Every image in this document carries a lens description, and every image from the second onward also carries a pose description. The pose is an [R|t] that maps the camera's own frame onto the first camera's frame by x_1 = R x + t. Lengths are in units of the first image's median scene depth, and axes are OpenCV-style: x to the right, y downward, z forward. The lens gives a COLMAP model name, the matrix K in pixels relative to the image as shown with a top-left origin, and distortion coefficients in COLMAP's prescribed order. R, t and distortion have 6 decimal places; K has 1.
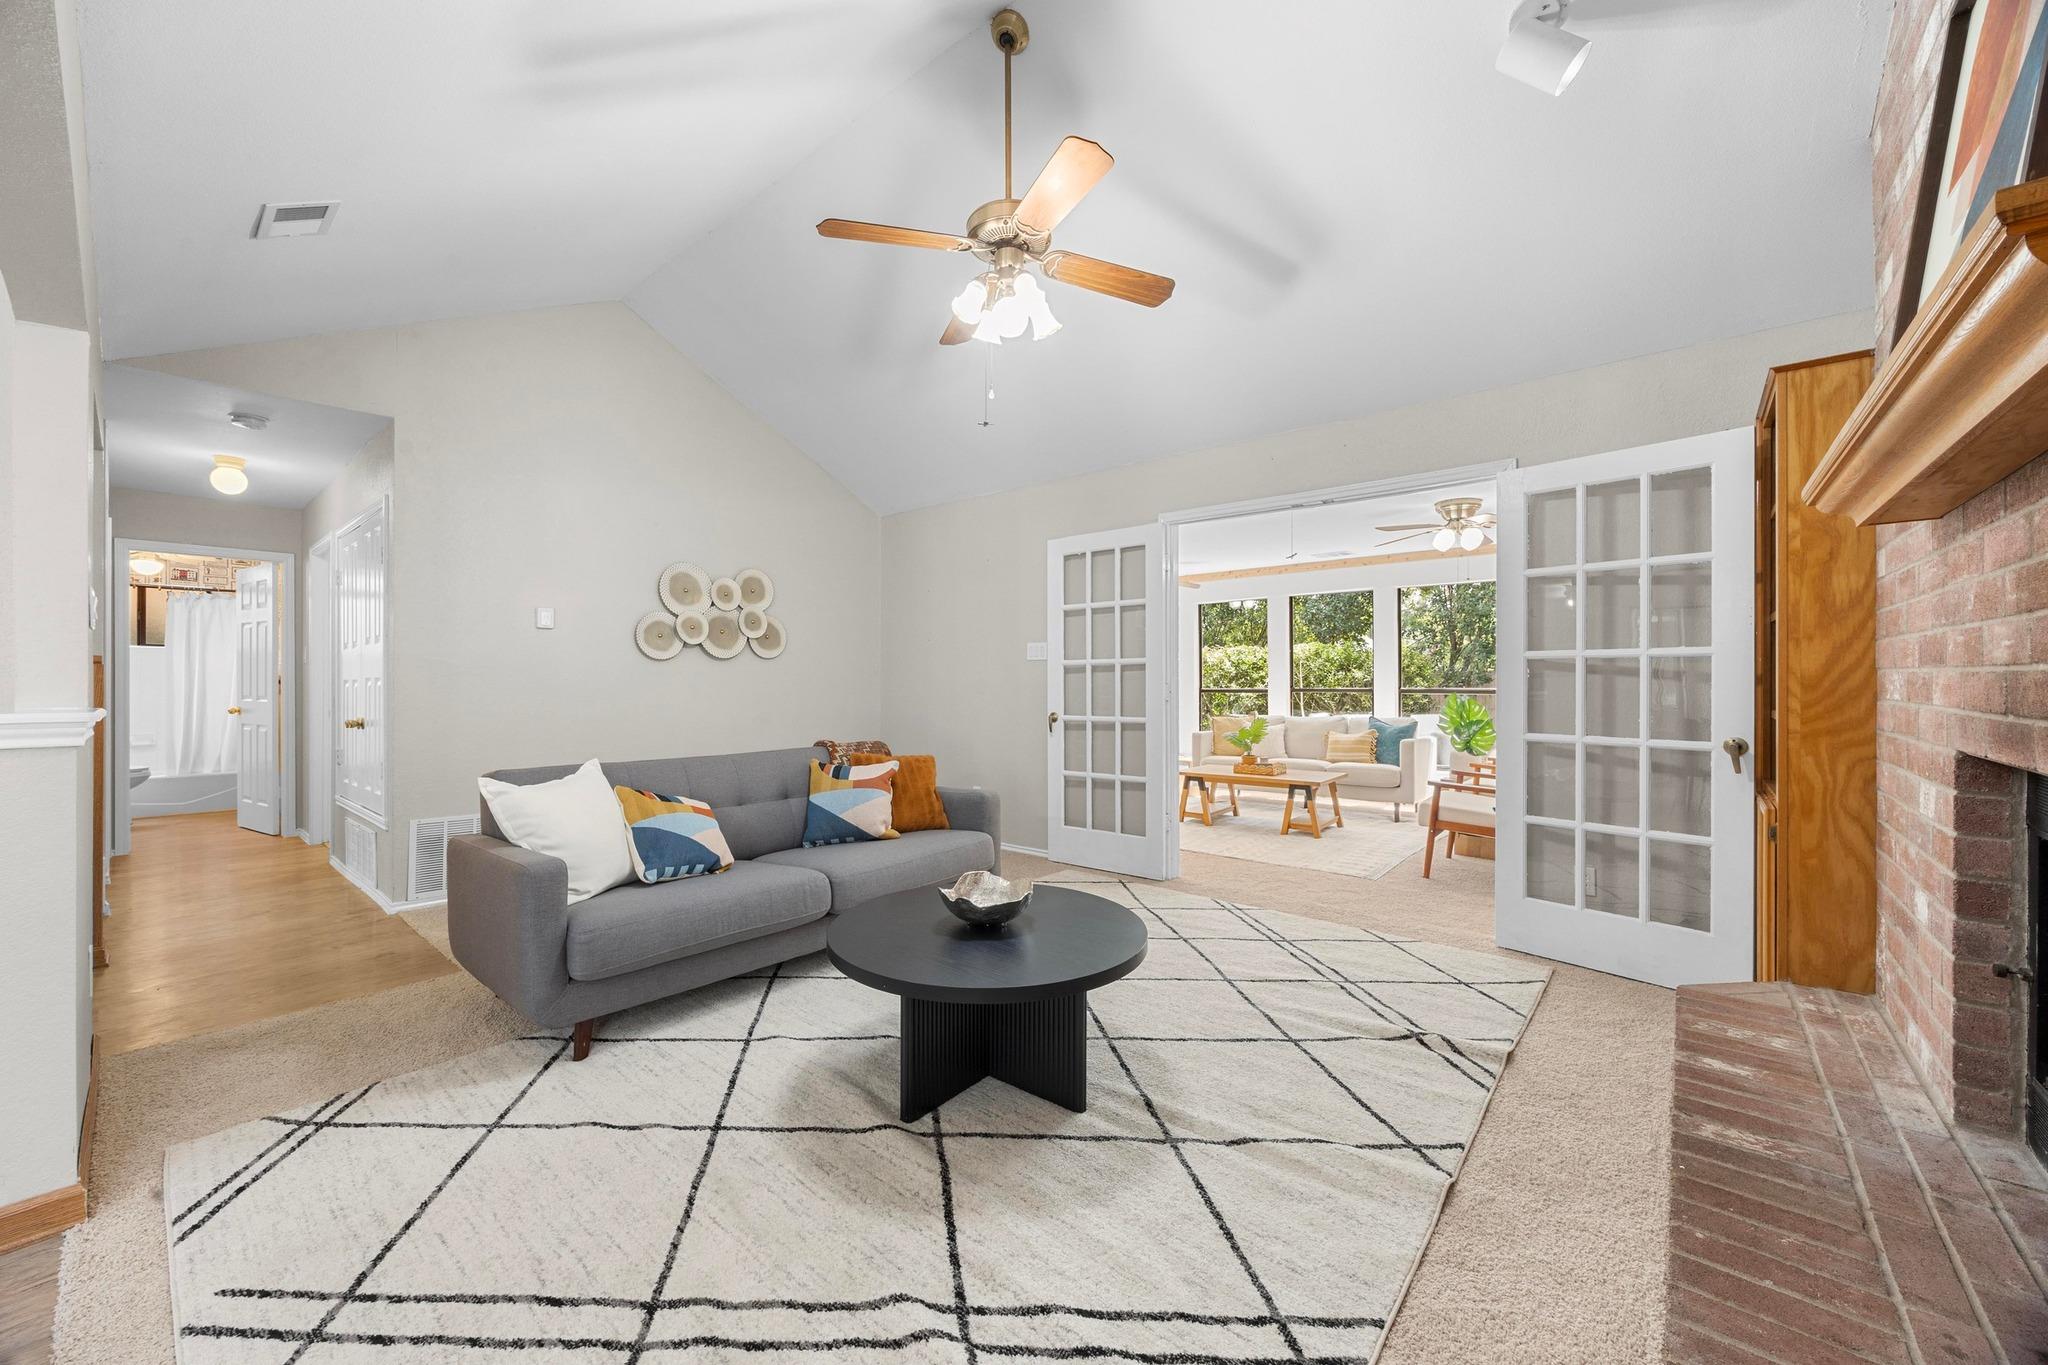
lens RADIAL K [[769.8, 0, 1017.1], [0, 769.8, 678.7], [0, 0, 1]] dist [-0.001112, -0.000116]
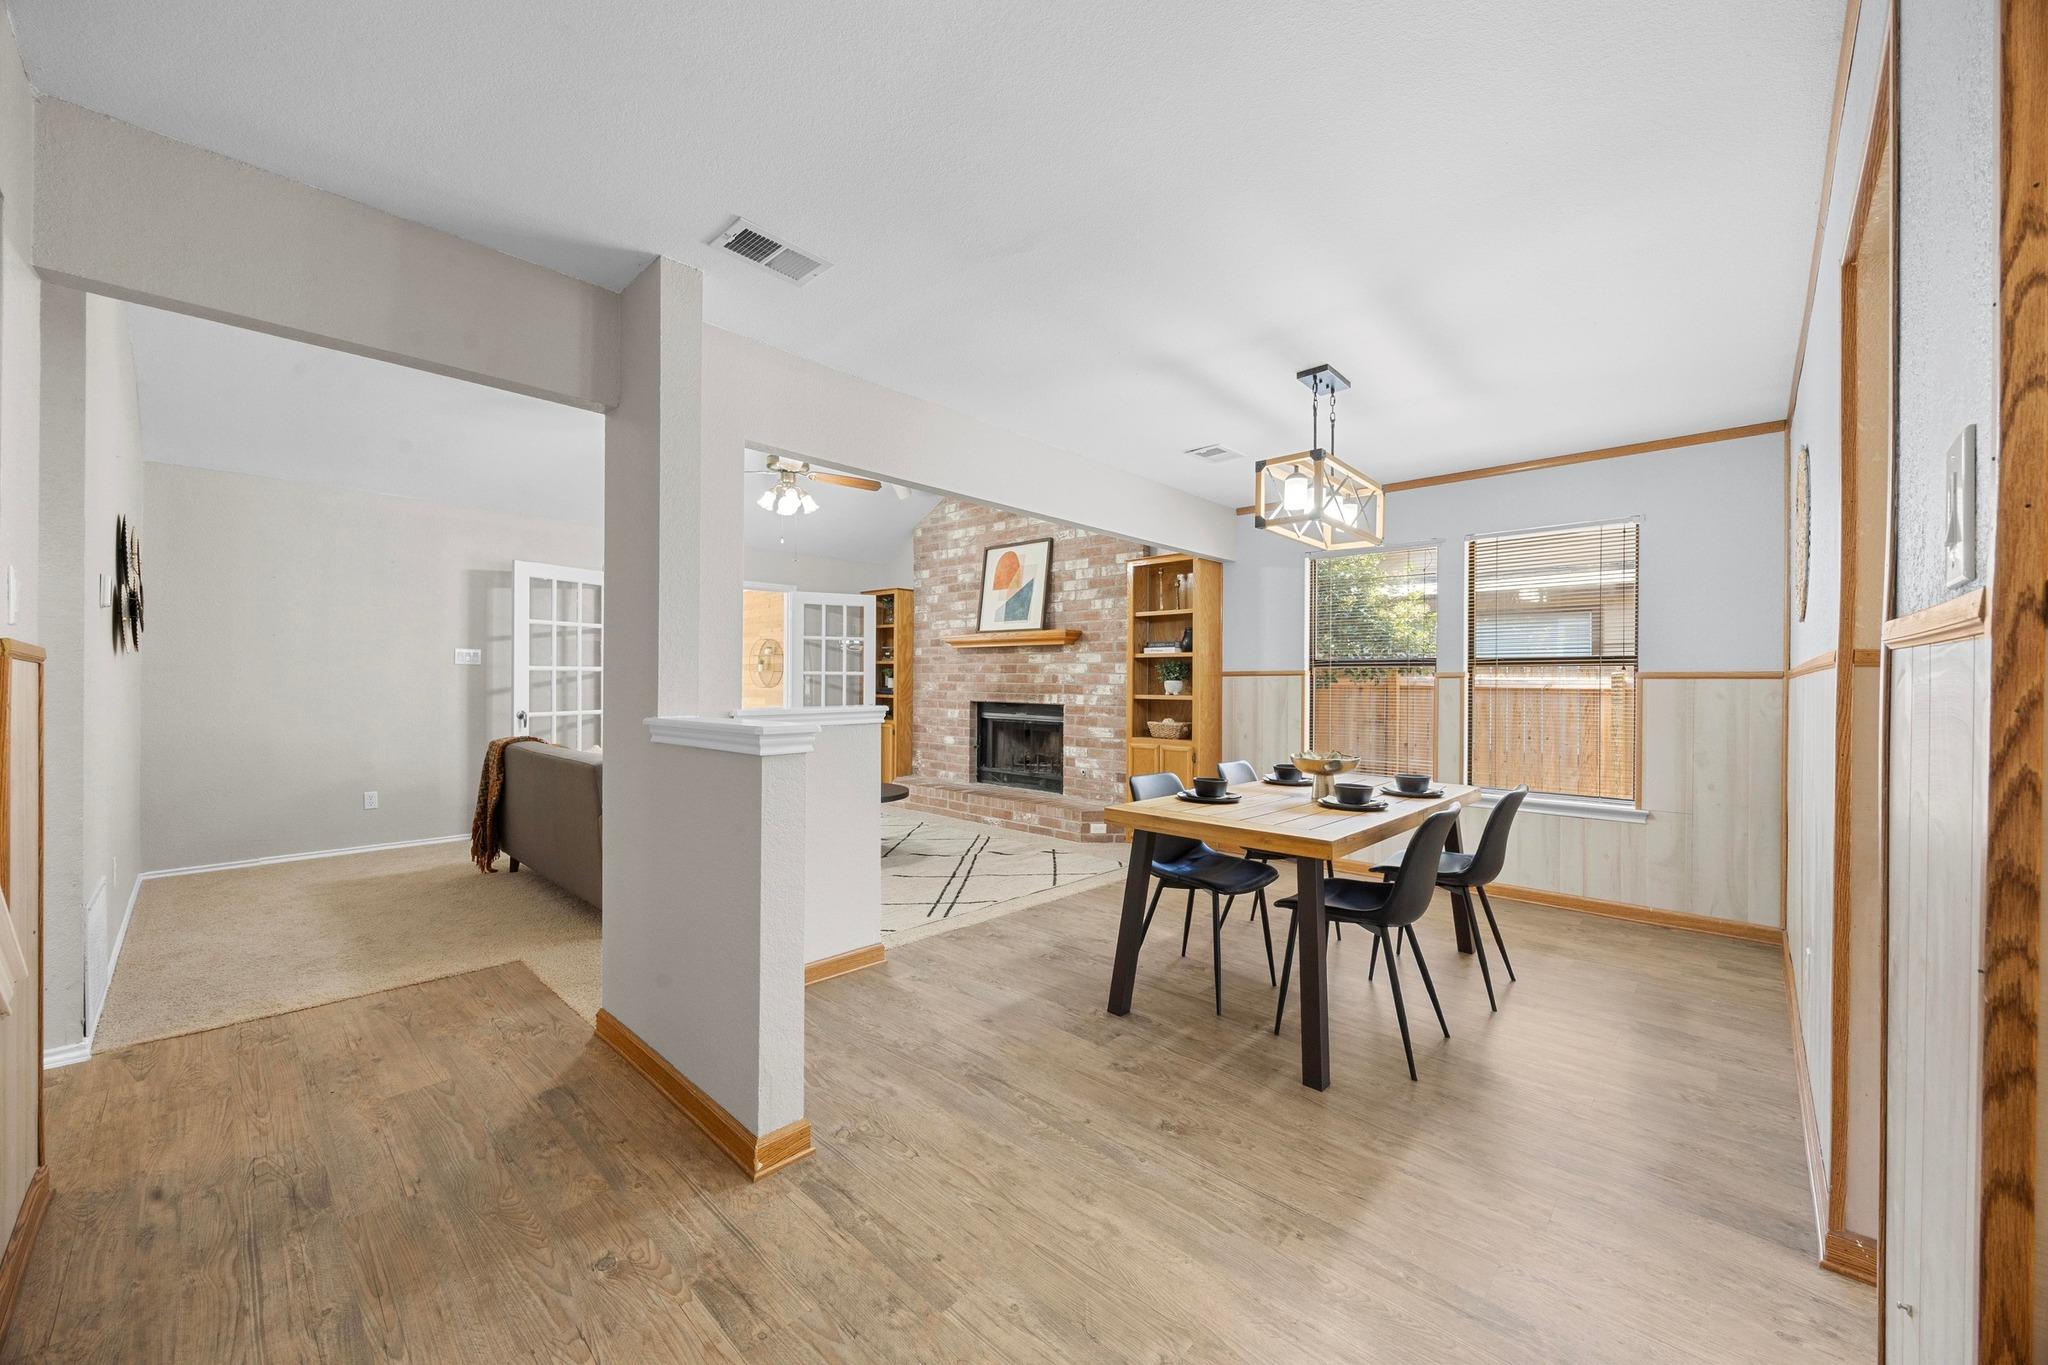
lens RADIAL K [[774.5, 0, 1015.9], [0, 774.5, 680.8], [0, 0, 1]] dist [-0.004388, 0.000633]
pose [[0.049667, 0.002200, 0.998763, -2.003209], [-0.007580, 0.999970, -0.001825, -0.008726], [-0.998737, -0.007480, 0.049682, 0.307304]]
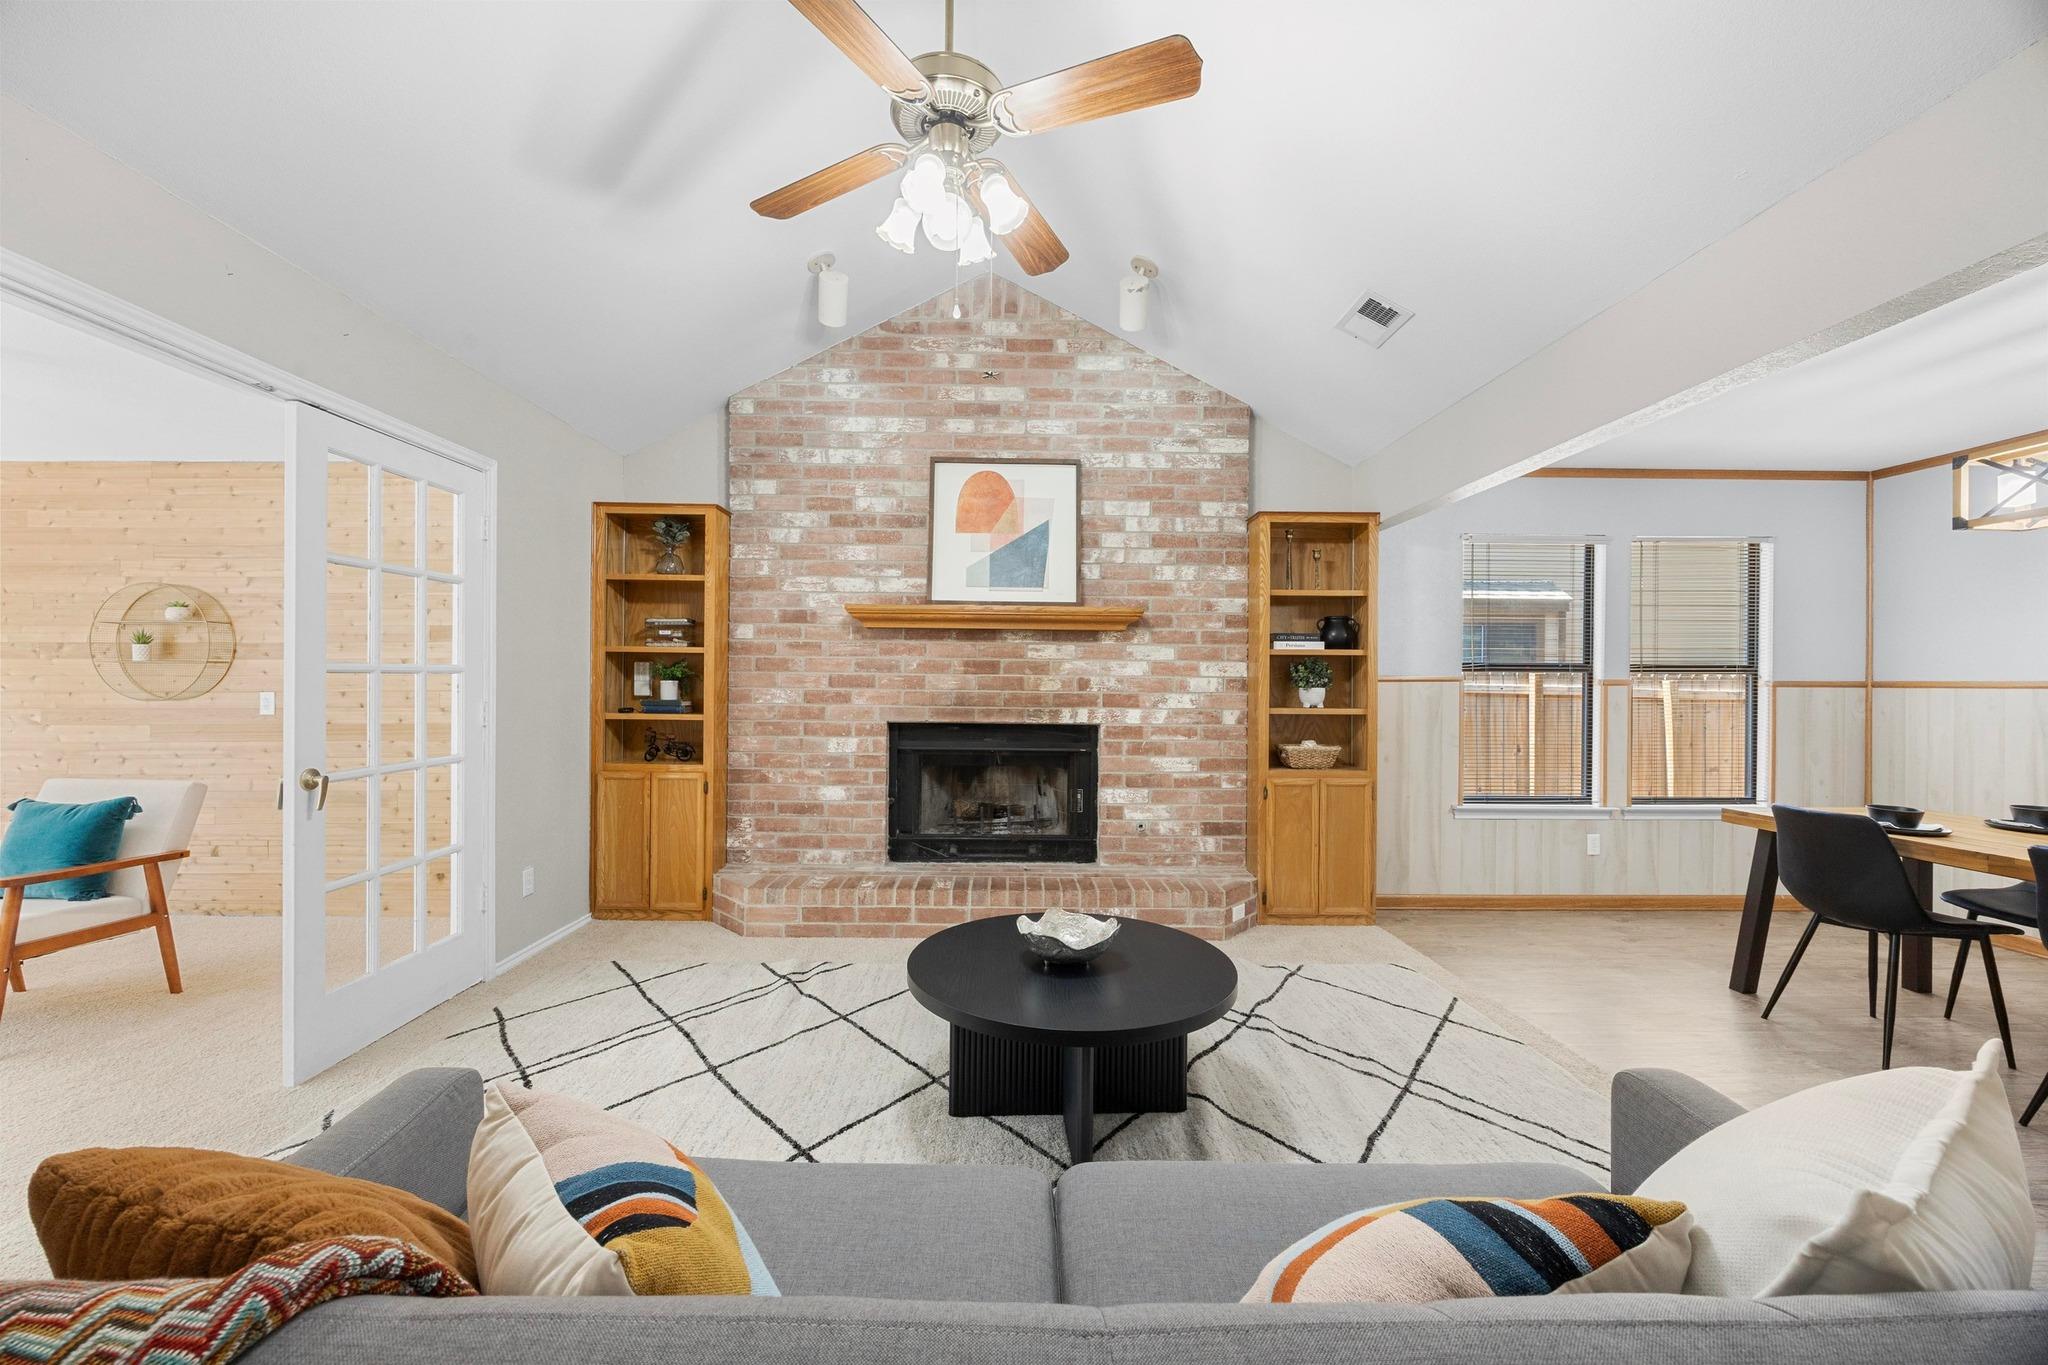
lens RADIAL K [[774.5, 0, 1015.9], [0, 774.5, 680.8], [0, 0, 1]] dist [-0.004388, 0.000633]
pose [[-0.661268, -0.004371, 0.750137, -0.615202], [-0.007182, 0.999974, -0.000504, -0.025369], [-0.750115, -0.005721, -0.661282, 1.445389]]
